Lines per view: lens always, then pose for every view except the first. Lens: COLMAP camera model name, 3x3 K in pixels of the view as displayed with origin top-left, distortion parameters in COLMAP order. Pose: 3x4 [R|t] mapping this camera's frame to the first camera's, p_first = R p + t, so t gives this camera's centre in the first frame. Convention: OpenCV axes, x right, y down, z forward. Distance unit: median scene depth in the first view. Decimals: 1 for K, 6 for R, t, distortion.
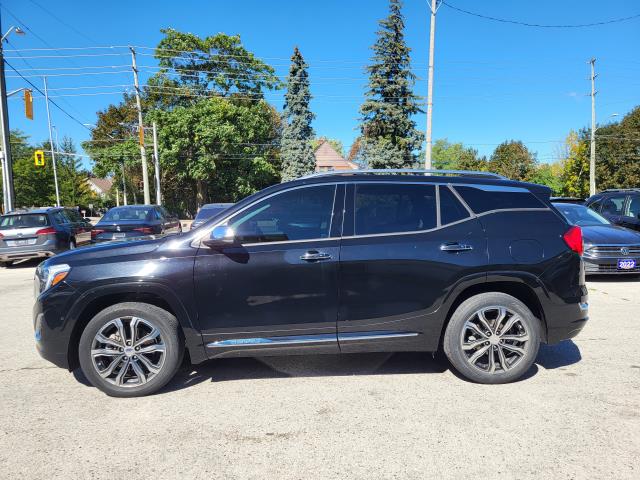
lens RADIAL K [[494.3, 0, 320.0], [0, 494.3, 240.0], [0, 0, 1]] dist [0.075510, -0.061758]
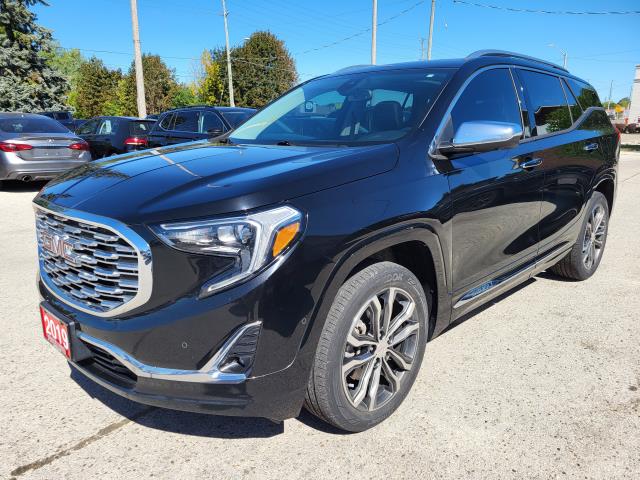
lens RADIAL K [[494.3, 0, 320.0], [0, 494.3, 240.0], [0, 0, 1]] dist [0.075510, -0.061758]
pose [[0.721149, -0.150287, 0.676282, -0.085030], [0.044793, 0.984259, 0.170963, 0.000407], [-0.691330, -0.092997, 0.716529, 0.070826]]
